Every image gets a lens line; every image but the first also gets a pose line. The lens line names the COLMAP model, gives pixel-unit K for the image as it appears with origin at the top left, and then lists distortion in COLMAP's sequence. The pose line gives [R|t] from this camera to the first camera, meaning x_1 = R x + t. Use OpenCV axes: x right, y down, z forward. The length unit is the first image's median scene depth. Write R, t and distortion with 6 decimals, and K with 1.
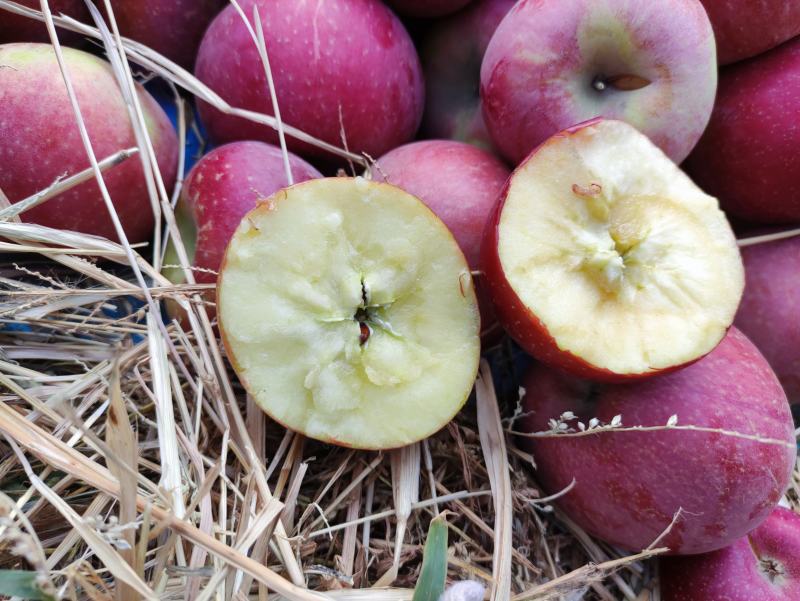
lens RADIAL K [[595.2, 0, 400.0], [0, 595.2, 300.5], [0, 0, 1]] dist [0.023606, -0.046322]
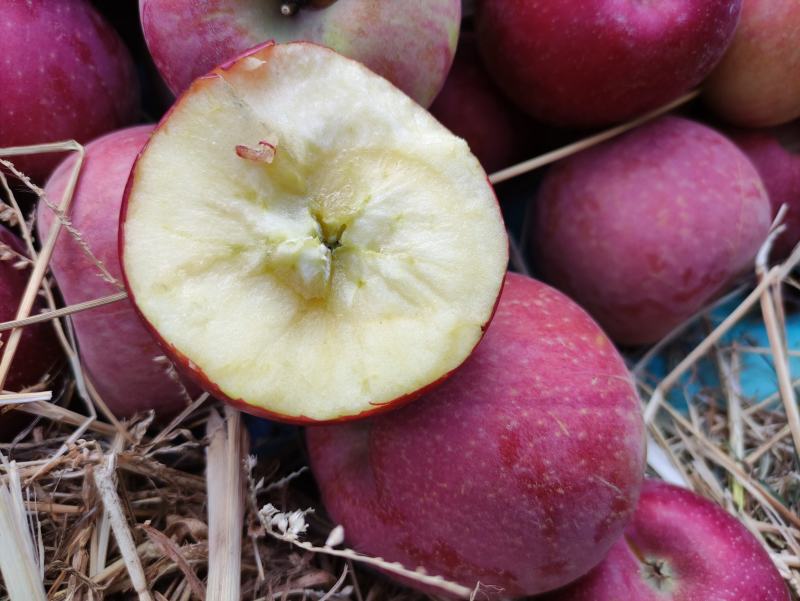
lens RADIAL K [[595.2, 0, 400.0], [0, 595.2, 300.5], [0, 0, 1]] dist [0.023606, -0.046322]
pose [[0.969135, -0.237329, 0.066721, 0.380222], [0.234040, 0.970752, 0.053530, -0.027177], [-0.077474, -0.036262, 0.996335, 0.287206]]
